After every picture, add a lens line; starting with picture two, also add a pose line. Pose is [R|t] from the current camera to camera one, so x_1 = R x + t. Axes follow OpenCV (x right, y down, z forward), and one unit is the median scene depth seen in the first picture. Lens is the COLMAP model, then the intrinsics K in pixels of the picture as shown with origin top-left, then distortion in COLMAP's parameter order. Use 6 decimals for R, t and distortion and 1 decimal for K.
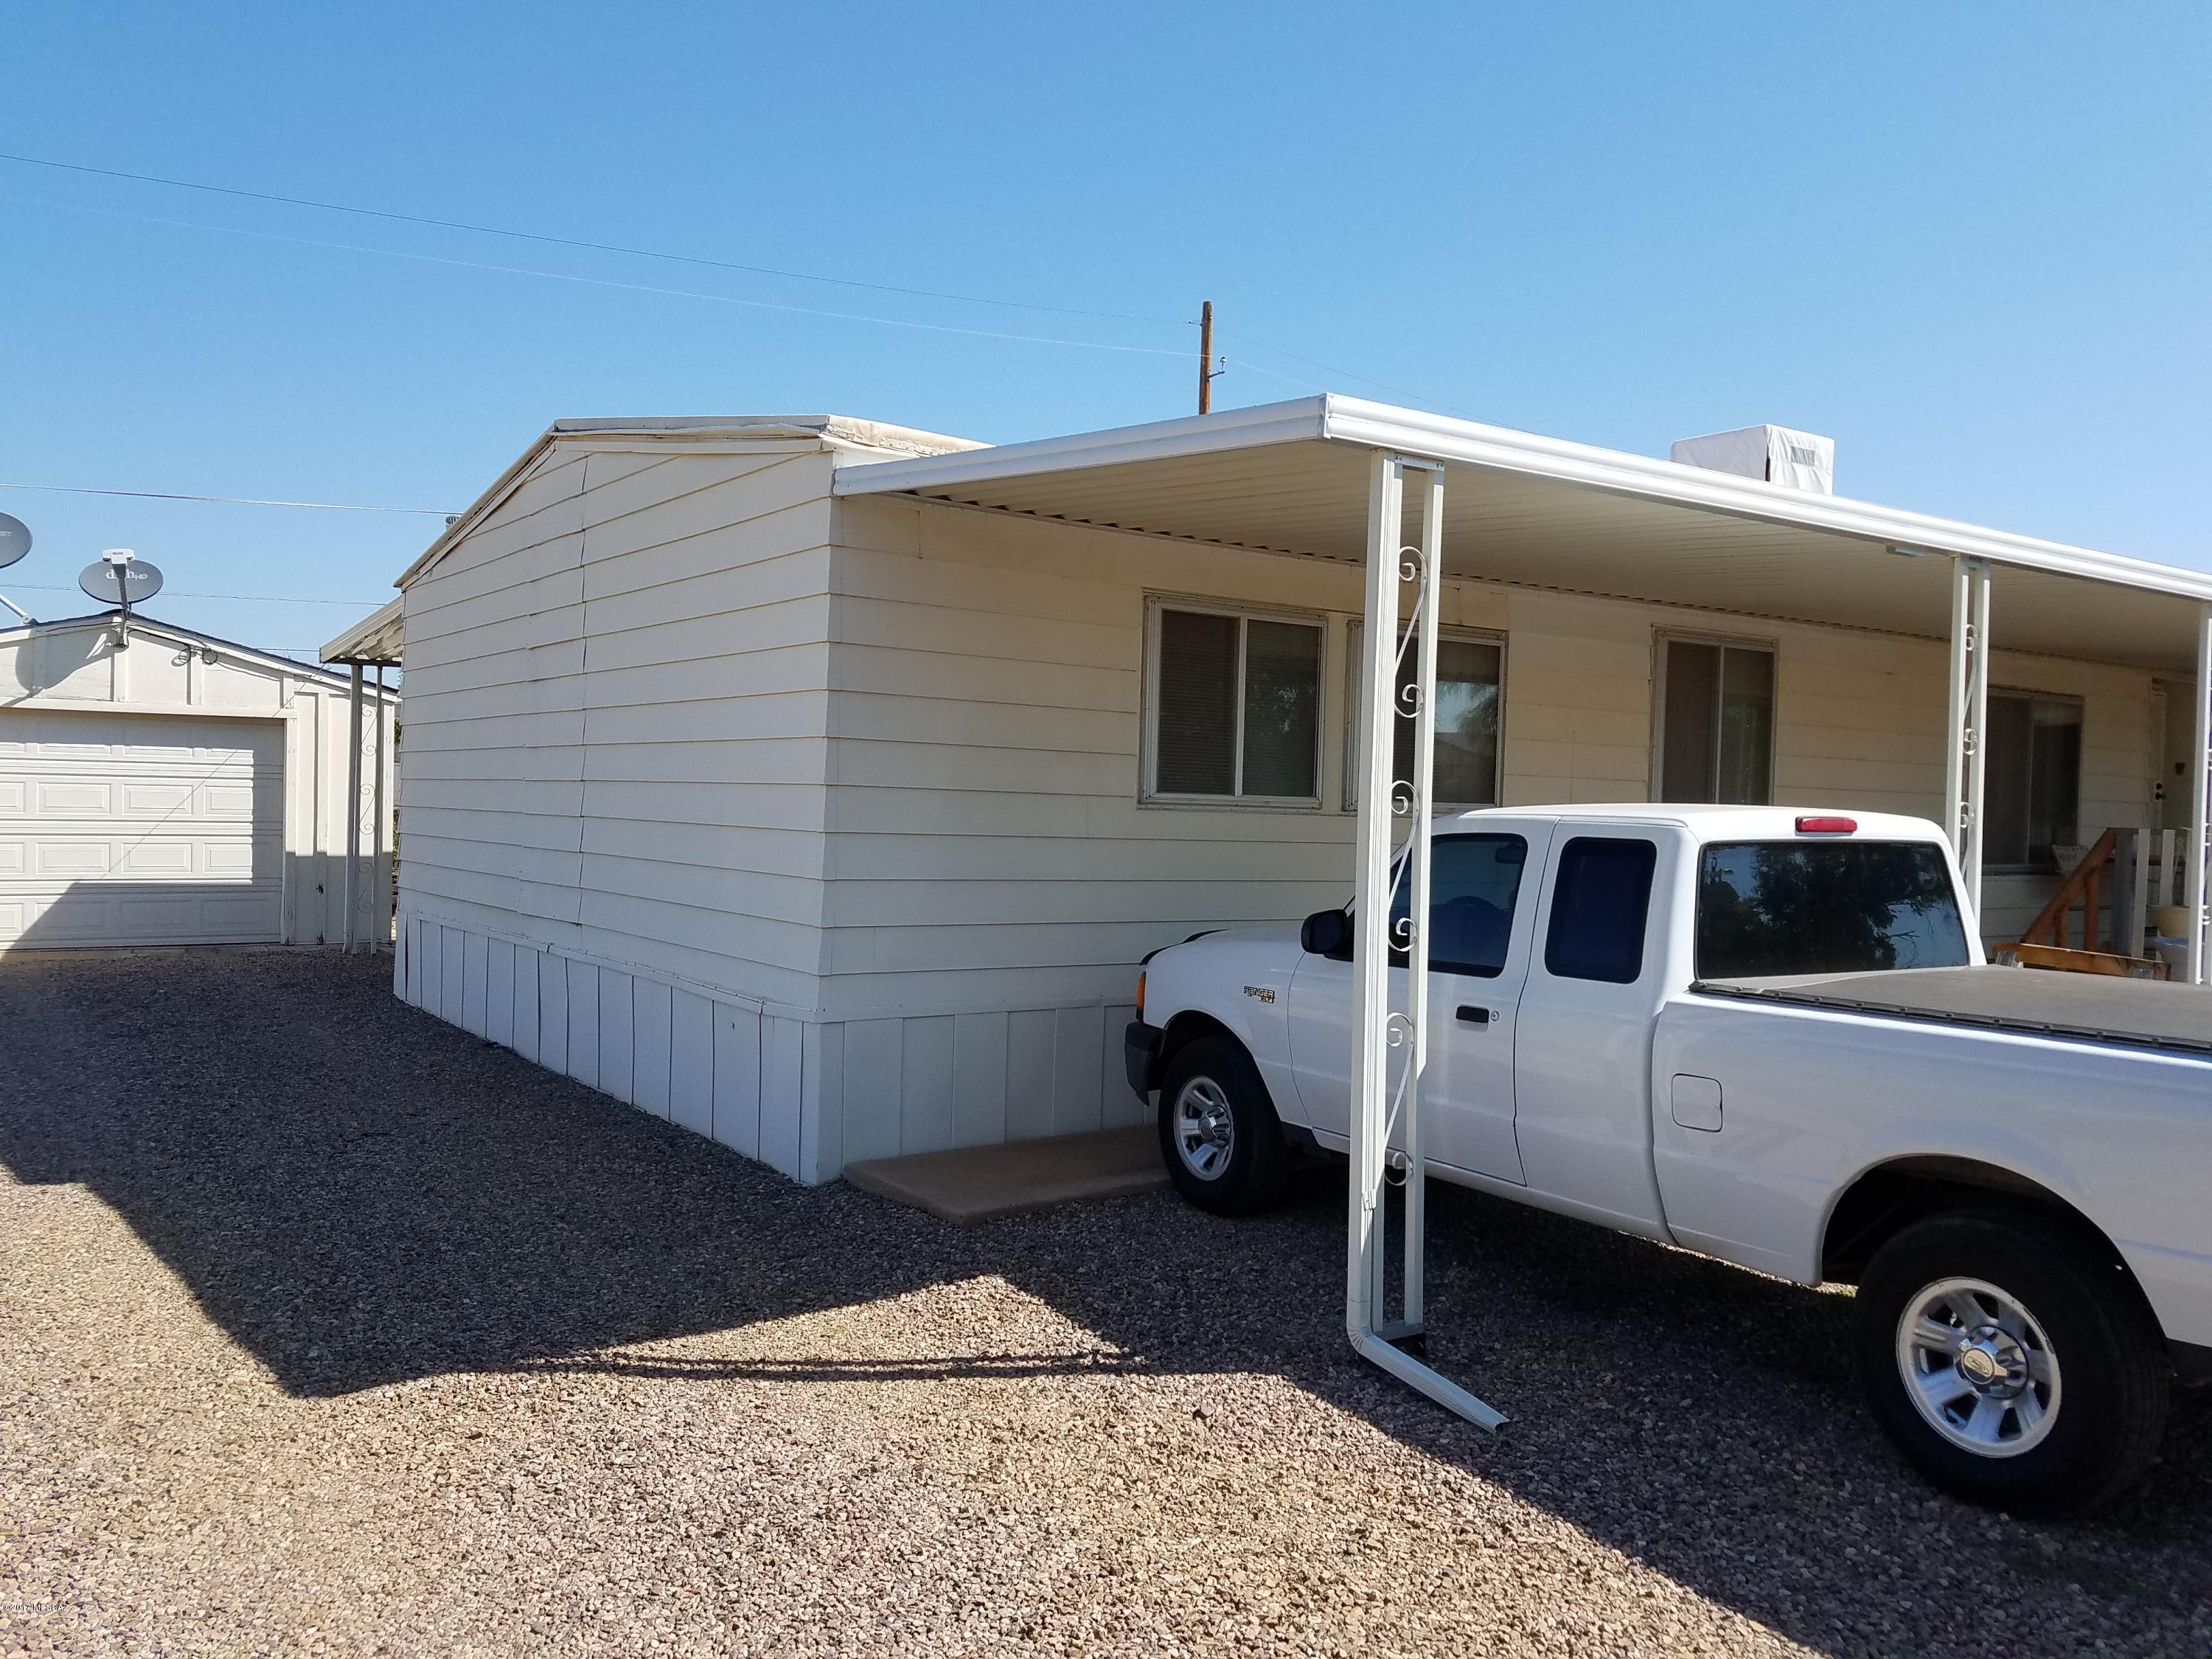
lens RADIAL K [[1661.8, 0, 1082.7], [0, 1661.8, 835.5], [0, 0, 1]] dist [0.021471, -0.035272]
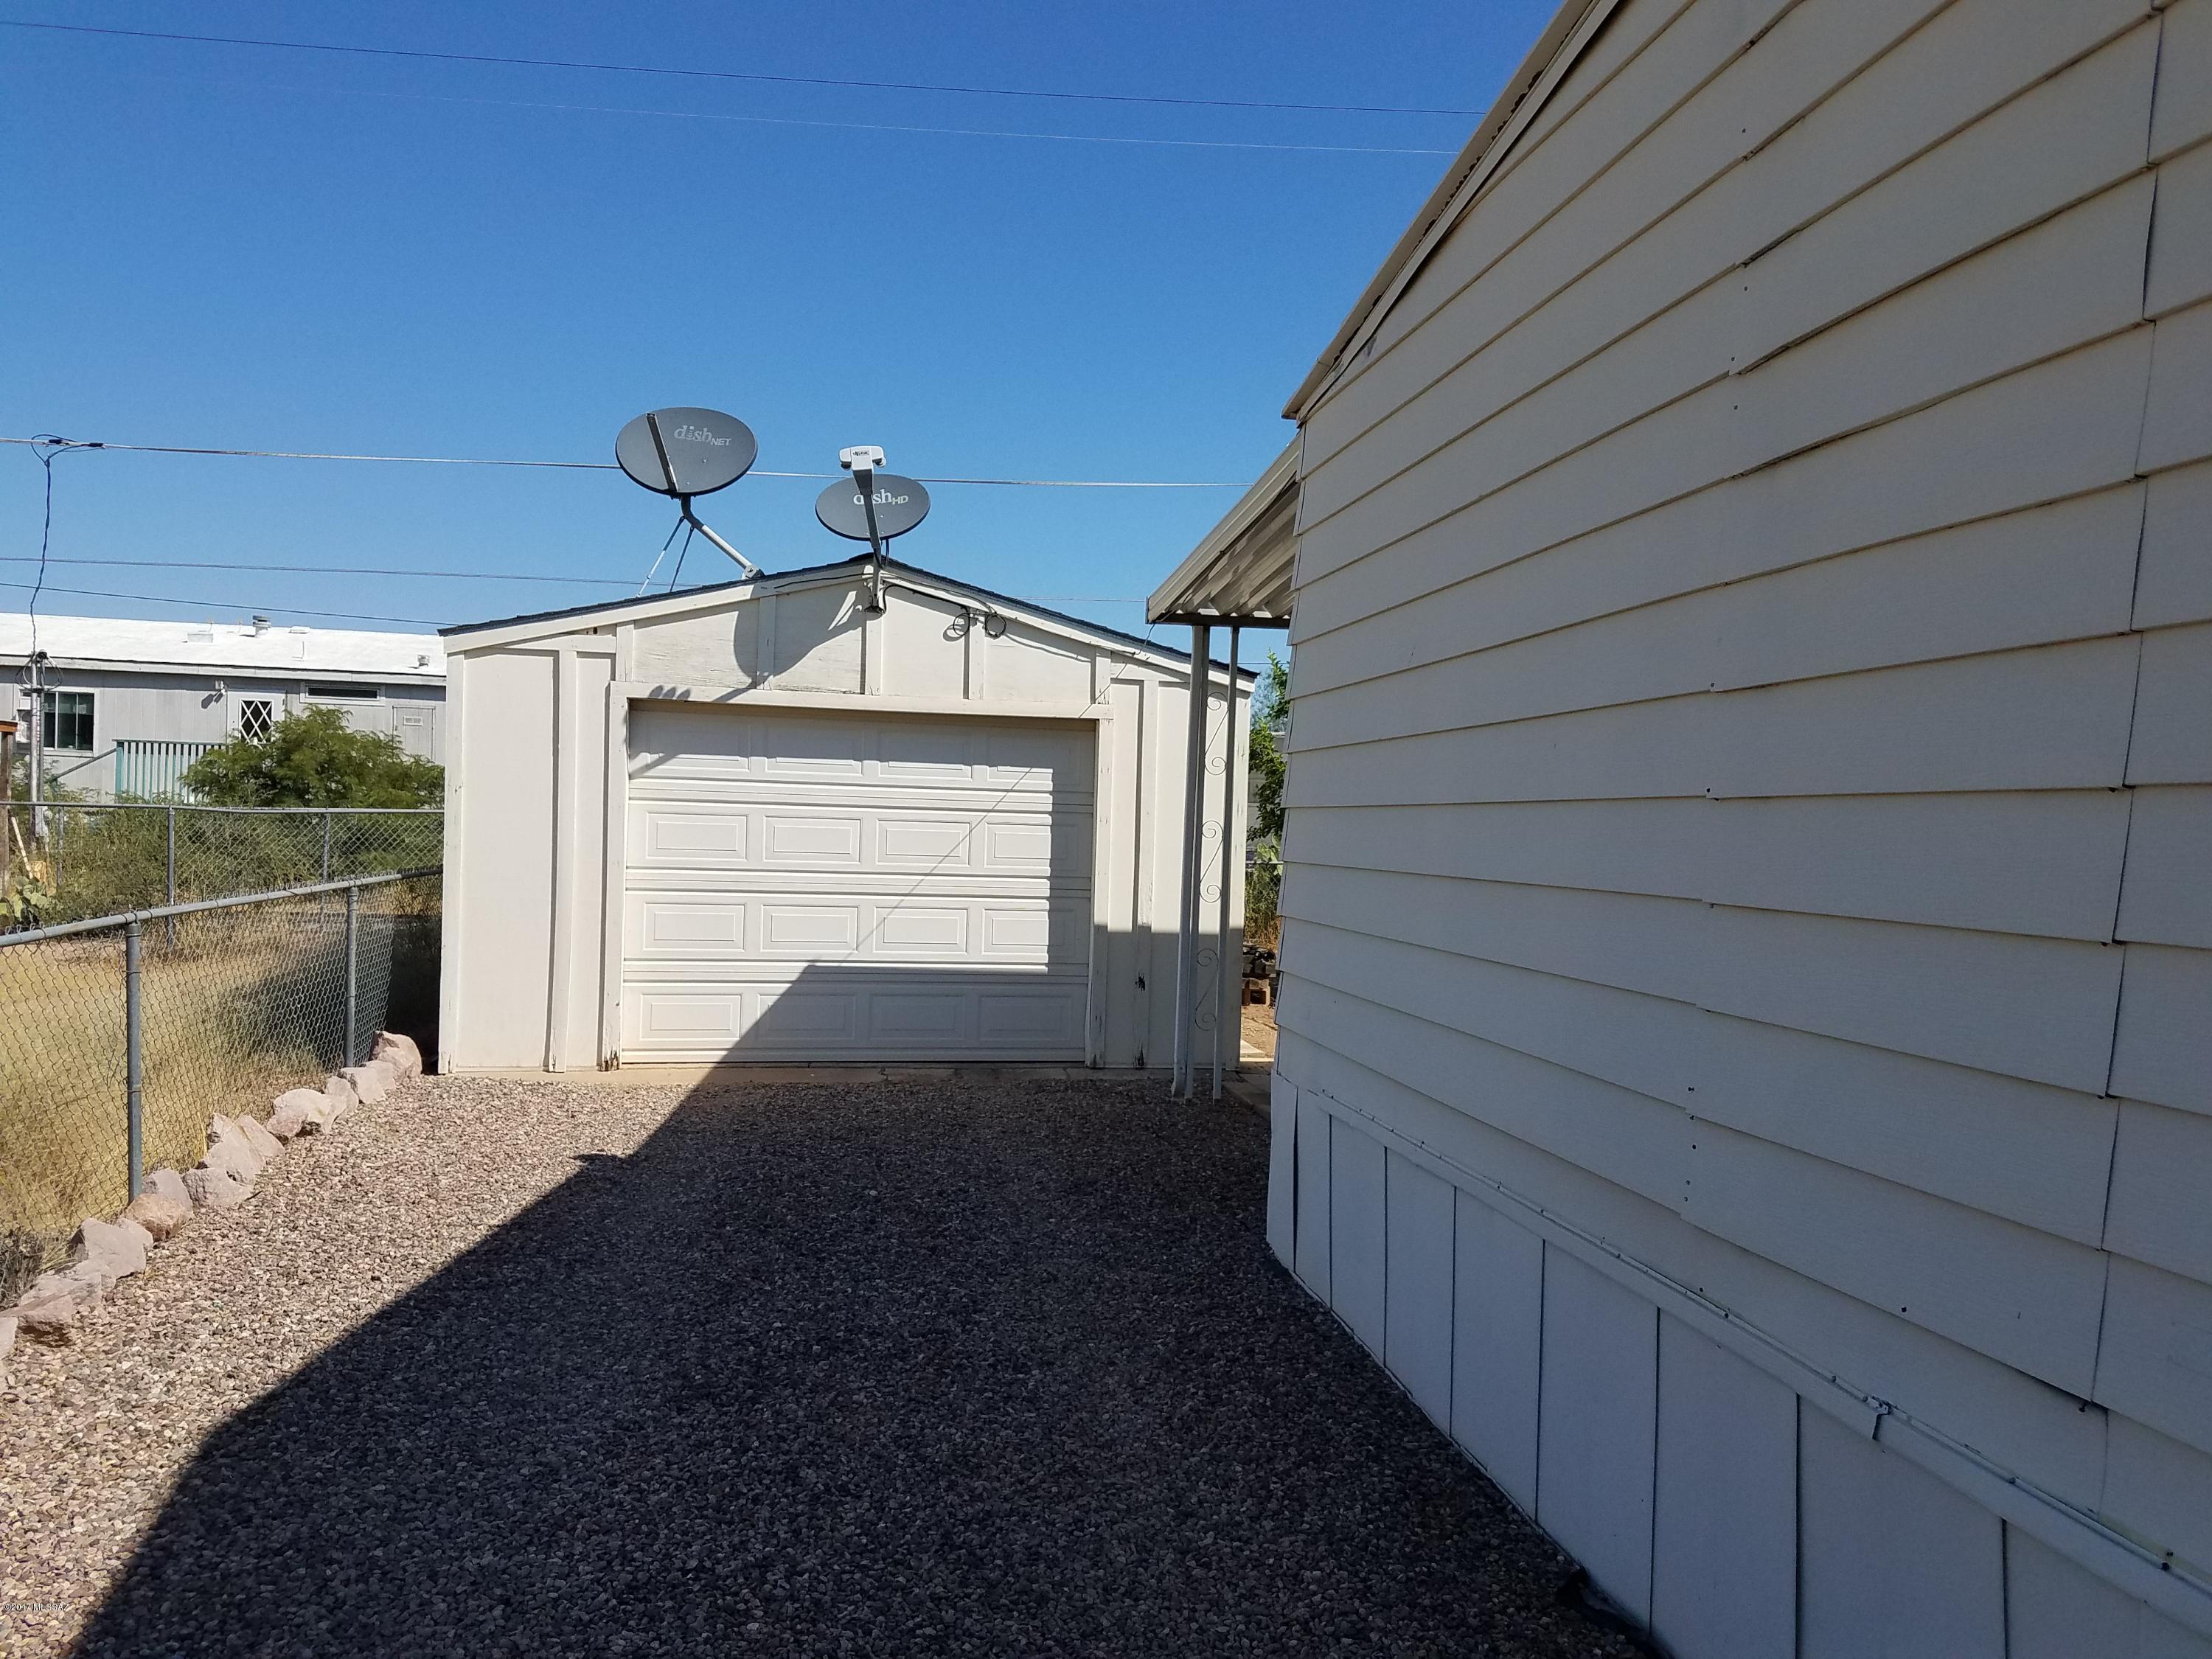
lens RADIAL K [[1661.8, 0, 1102.5], [0, 1661.8, 830.7], [0, 0, 1]] dist [0.021471, -0.035272]
pose [[0.897144, 0.004715, -0.441713, -0.196419], [-0.020062, 0.999346, -0.030080, -0.007689], [0.441282, 0.035847, 0.896652, 0.435345]]
